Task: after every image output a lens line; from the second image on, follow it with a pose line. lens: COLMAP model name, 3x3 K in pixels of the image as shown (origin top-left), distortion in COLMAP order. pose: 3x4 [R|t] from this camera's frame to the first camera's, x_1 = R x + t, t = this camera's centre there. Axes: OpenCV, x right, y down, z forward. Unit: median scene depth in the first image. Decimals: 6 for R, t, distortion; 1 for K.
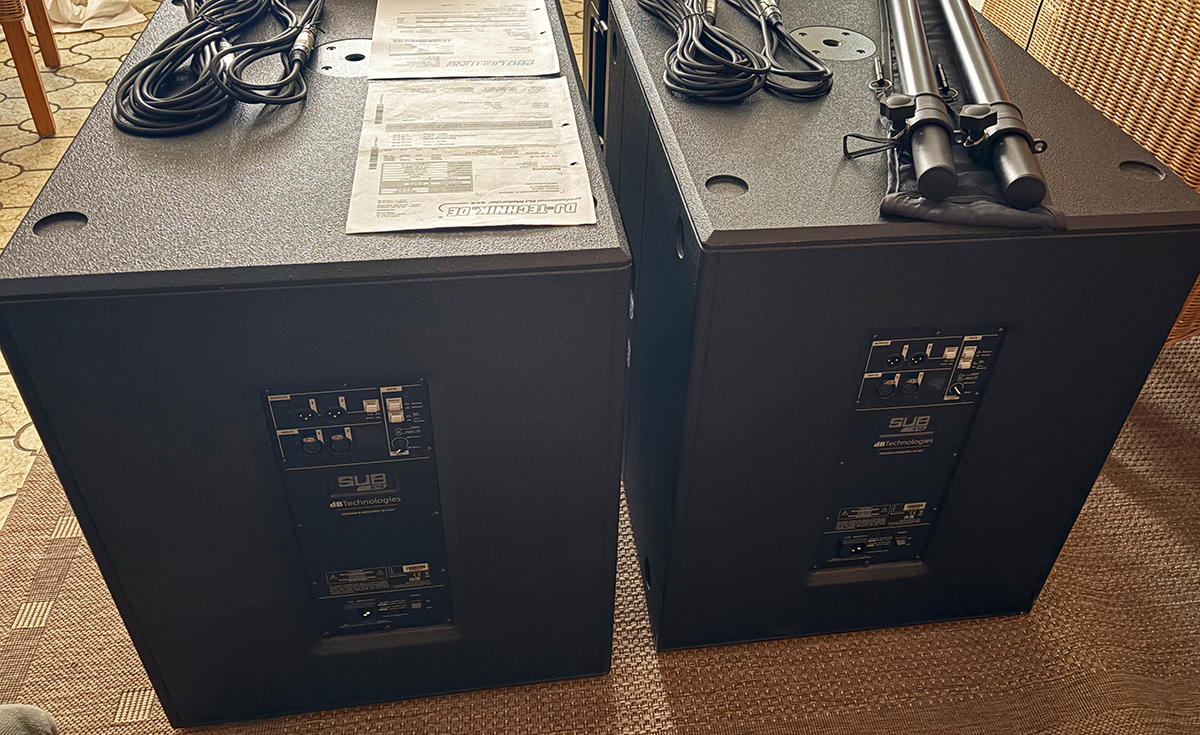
lens RADIAL K [[990.0, 0, 601.5], [0, 990.0, 364.7], [0, 0, 1]] dist [0.008499, 0.002292]
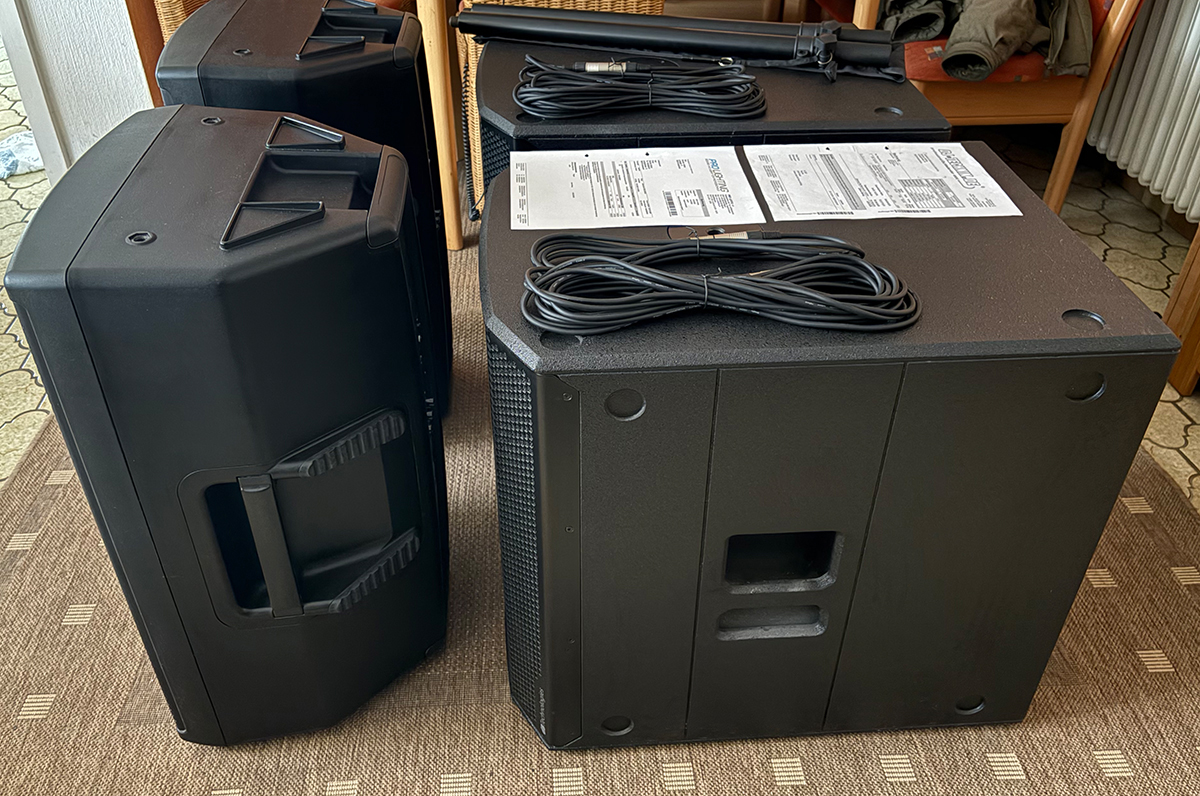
lens RADIAL K [[950.2, 0, 599.1], [0, 950.2, 395.6], [0, 0, 1]] dist [-0.006214, -0.009332]
pose [[0.064573, -0.628599, 0.775044, -1.222141], [0.636040, 0.624390, 0.453420, -0.787758], [-0.768949, 0.463681, 0.440133, 0.799804]]
